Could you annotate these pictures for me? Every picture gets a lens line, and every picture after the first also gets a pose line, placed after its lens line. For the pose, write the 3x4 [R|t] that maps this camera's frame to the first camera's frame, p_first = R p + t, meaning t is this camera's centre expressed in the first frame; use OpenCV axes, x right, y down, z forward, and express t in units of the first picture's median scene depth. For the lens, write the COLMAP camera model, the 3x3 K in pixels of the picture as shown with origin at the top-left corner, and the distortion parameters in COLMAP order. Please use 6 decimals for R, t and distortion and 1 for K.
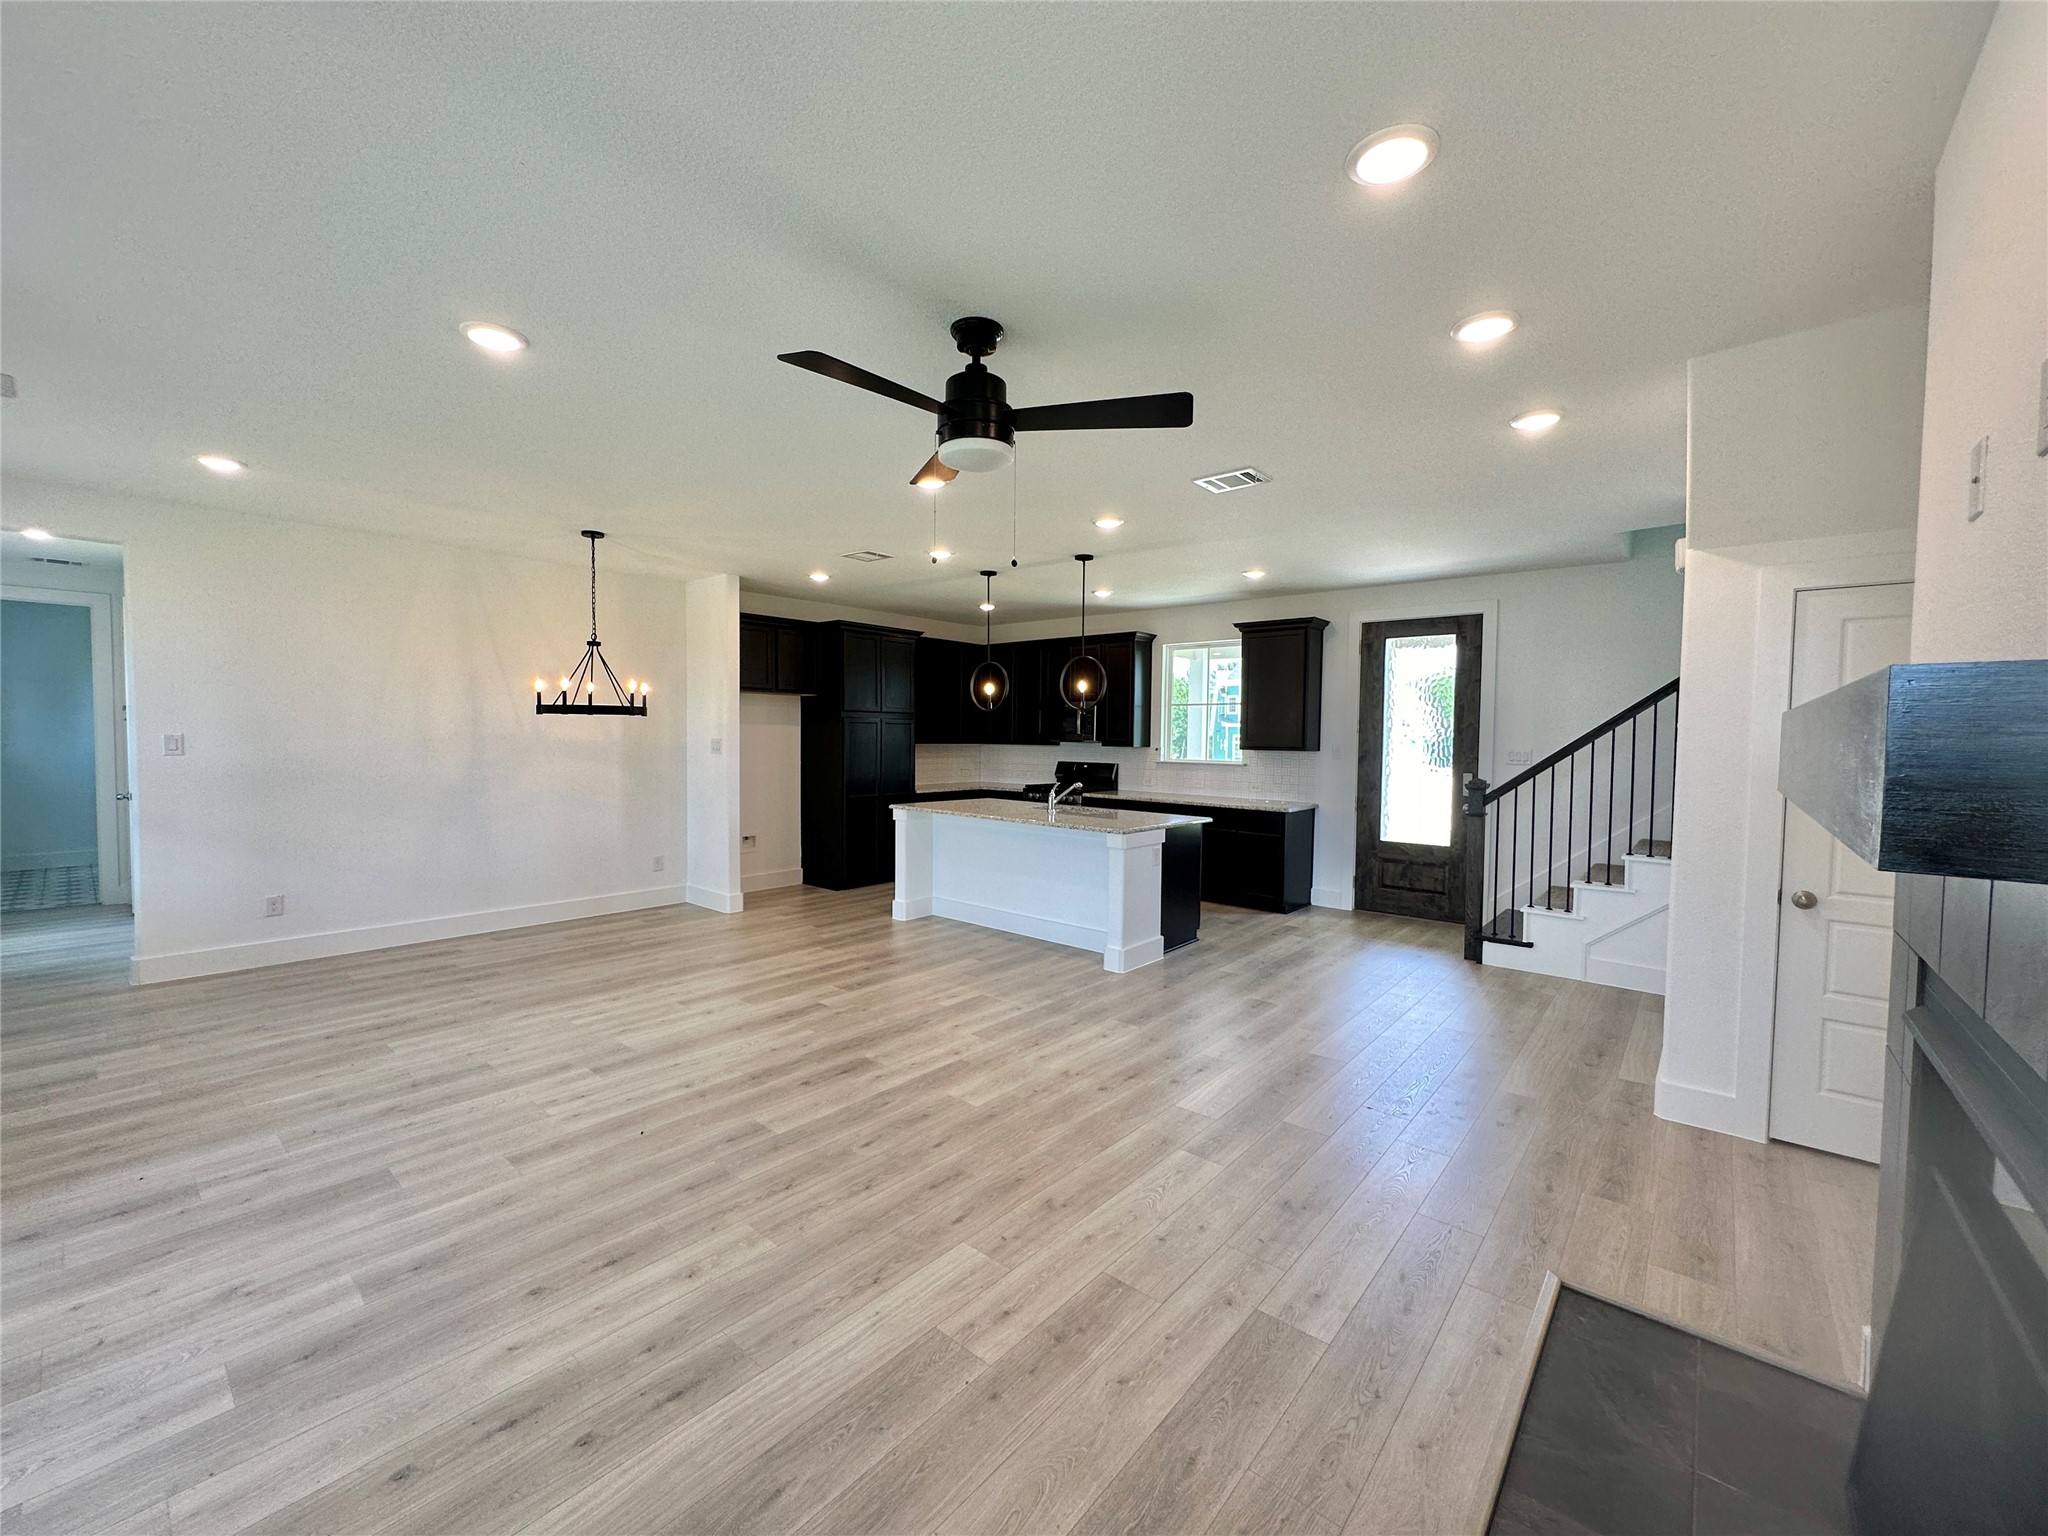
lens RADIAL K [[819.6, 0, 1015.1], [0, 819.6, 766.6], [0, 0, 1]] dist [0.001012, 0.000005]
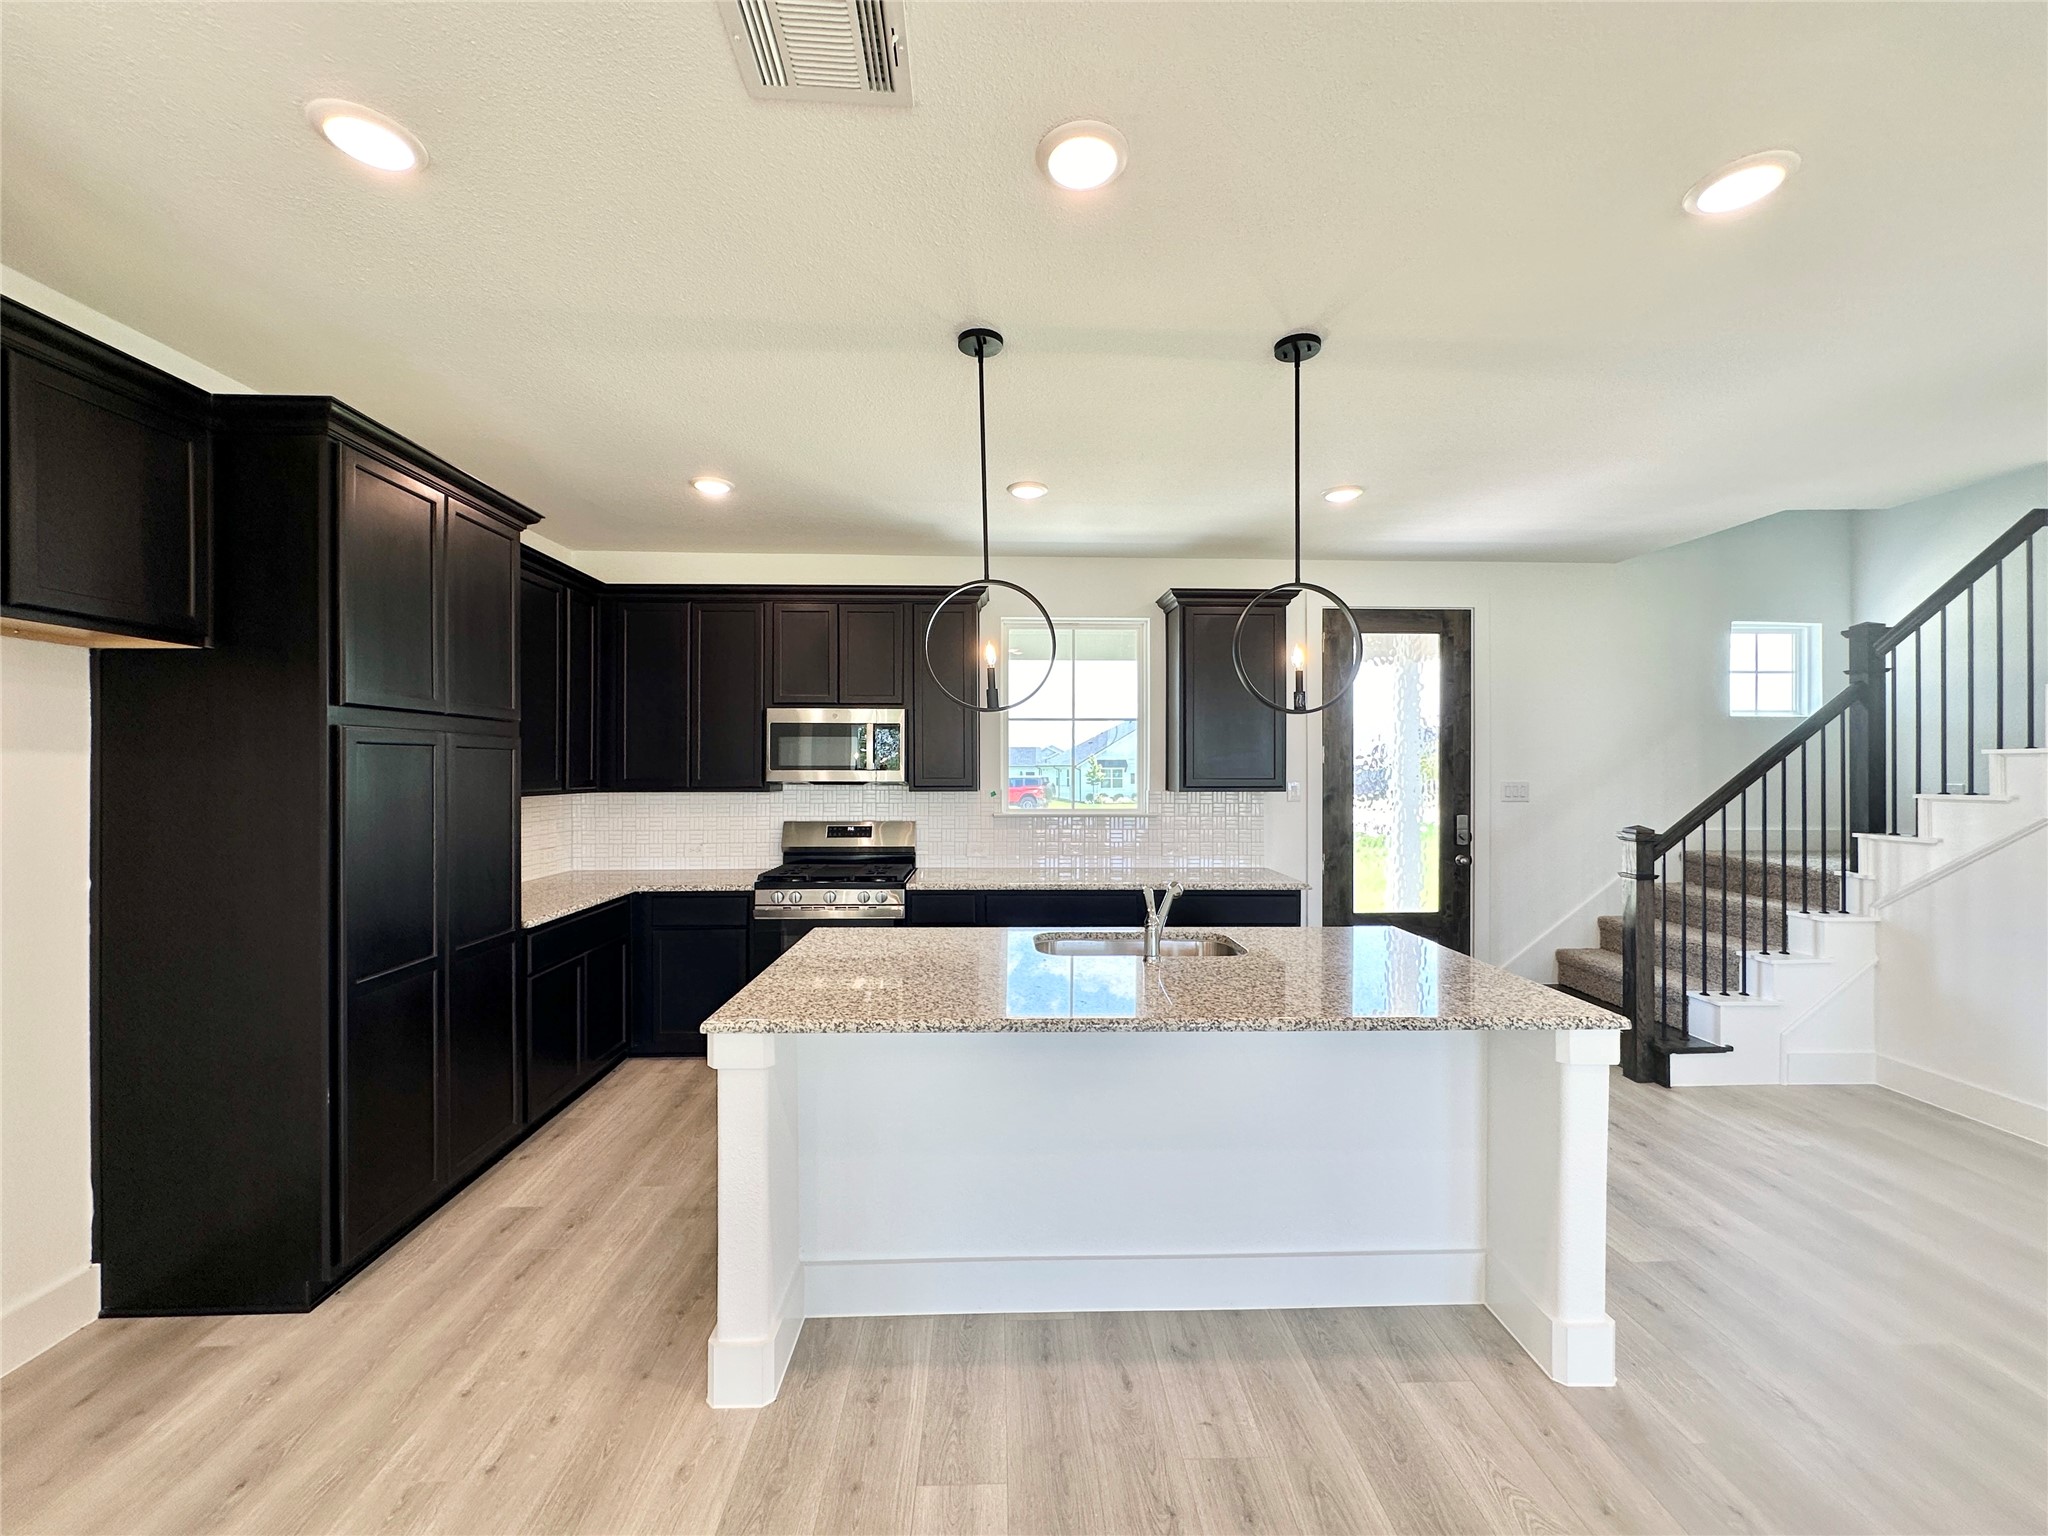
lens RADIAL K [[819.6, 0, 1015.1], [0, 819.6, 766.6], [0, 0, 1]] dist [0.001012, 0.000005]
pose [[0.729209, -0.010109, 0.684216, -0.259769], [0.034261, 0.999176, -0.021751, -0.032748], [-0.683433, 0.039303, 0.728955, 0.675364]]
